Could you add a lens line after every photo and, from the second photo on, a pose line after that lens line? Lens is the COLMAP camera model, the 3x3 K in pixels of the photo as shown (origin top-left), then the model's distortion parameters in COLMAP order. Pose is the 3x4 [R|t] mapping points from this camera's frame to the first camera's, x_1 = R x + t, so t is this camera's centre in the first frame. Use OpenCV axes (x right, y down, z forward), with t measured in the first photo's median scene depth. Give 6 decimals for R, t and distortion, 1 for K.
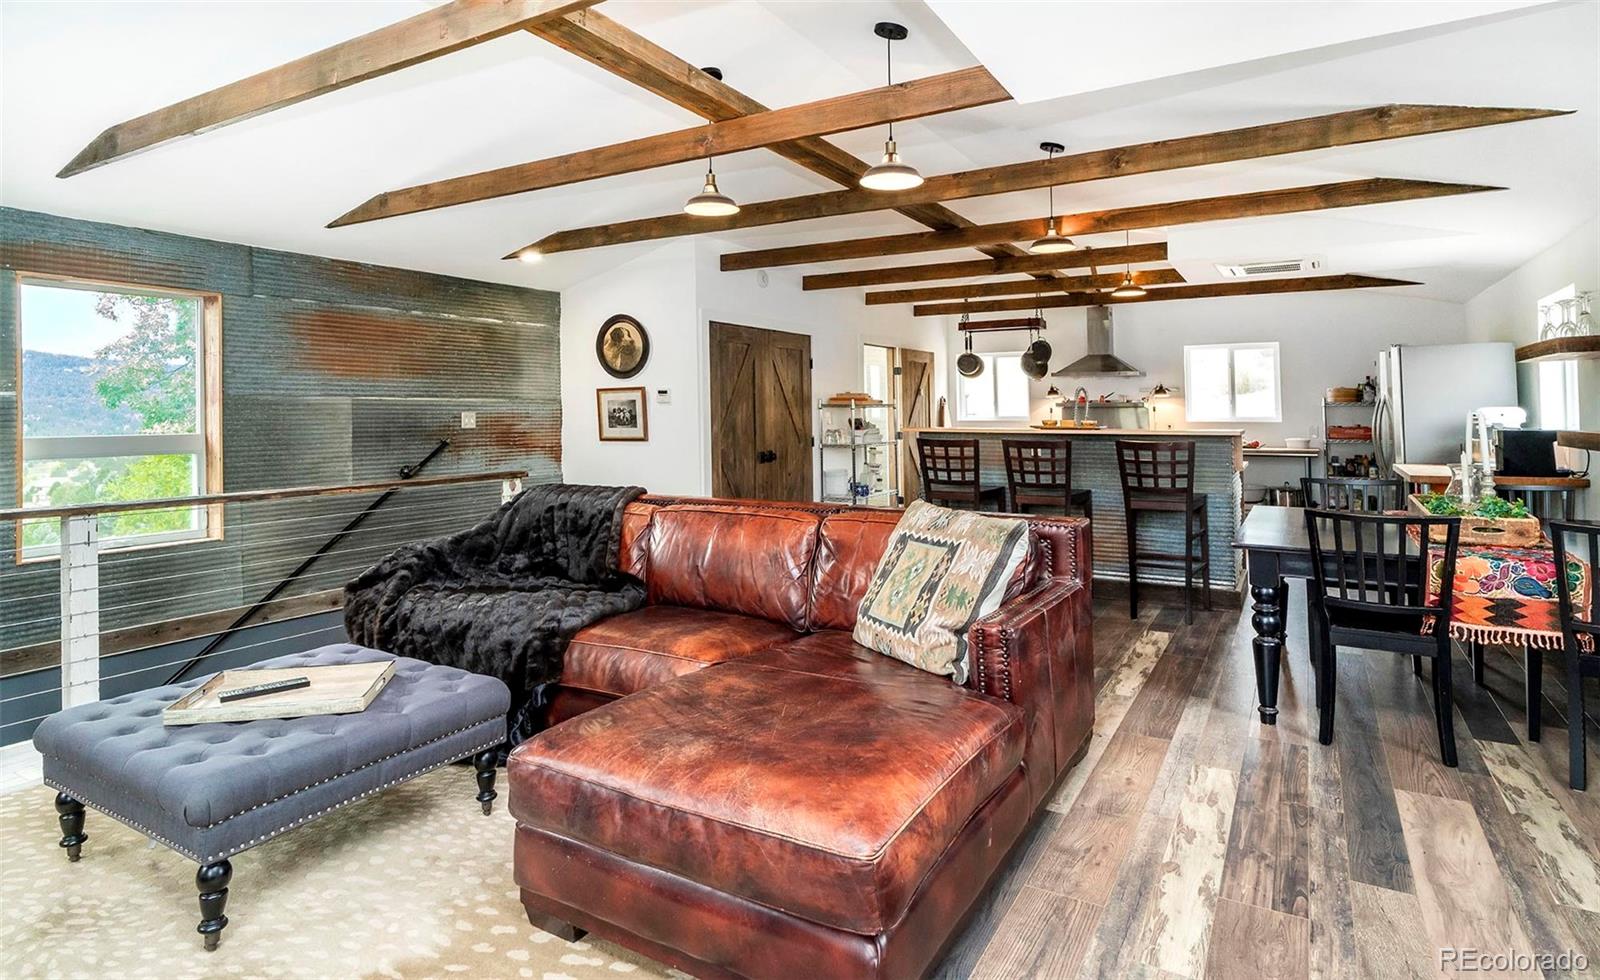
lens RADIAL K [[847.6, 0, 800.4], [0, 847.6, 390.2], [0, 0, 1]] dist [-0.000004, 0.000379]
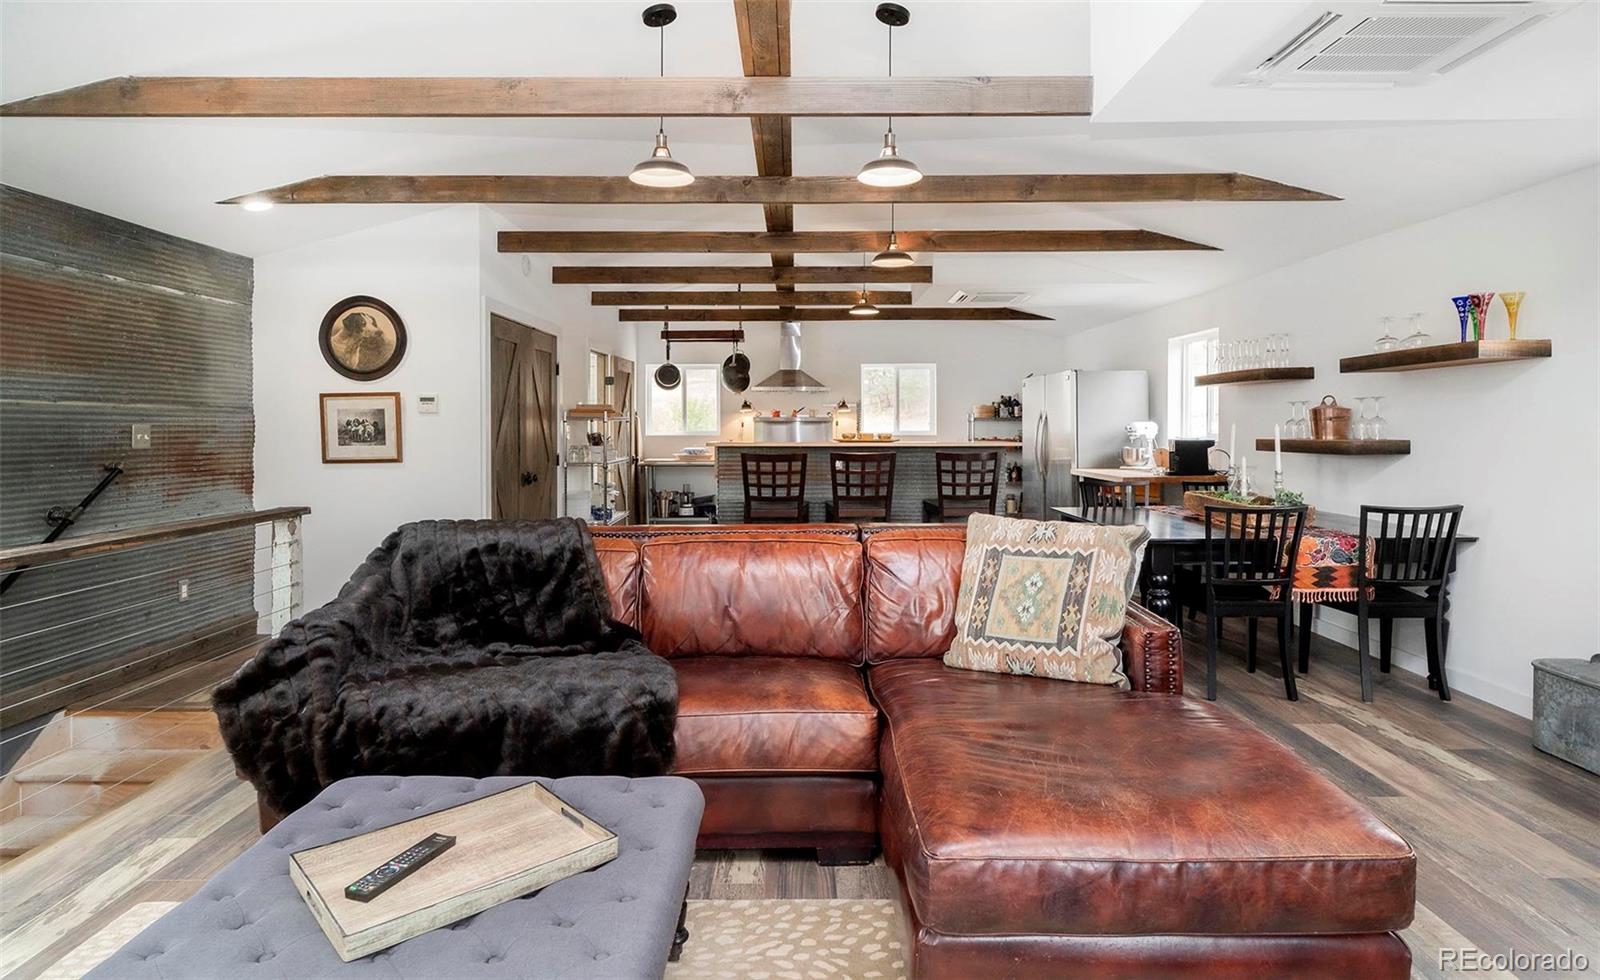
lens RADIAL K [[886.6, 0, 804.7], [0, 886.6, 426.2], [0, 0, 1]] dist [-0.000178, 0.000499]
pose [[0.861141, 0.000849, 0.508366, -0.278334], [-0.013013, 0.999708, 0.020374, 0.005803], [-0.508200, -0.024160, 0.860900, 0.117521]]
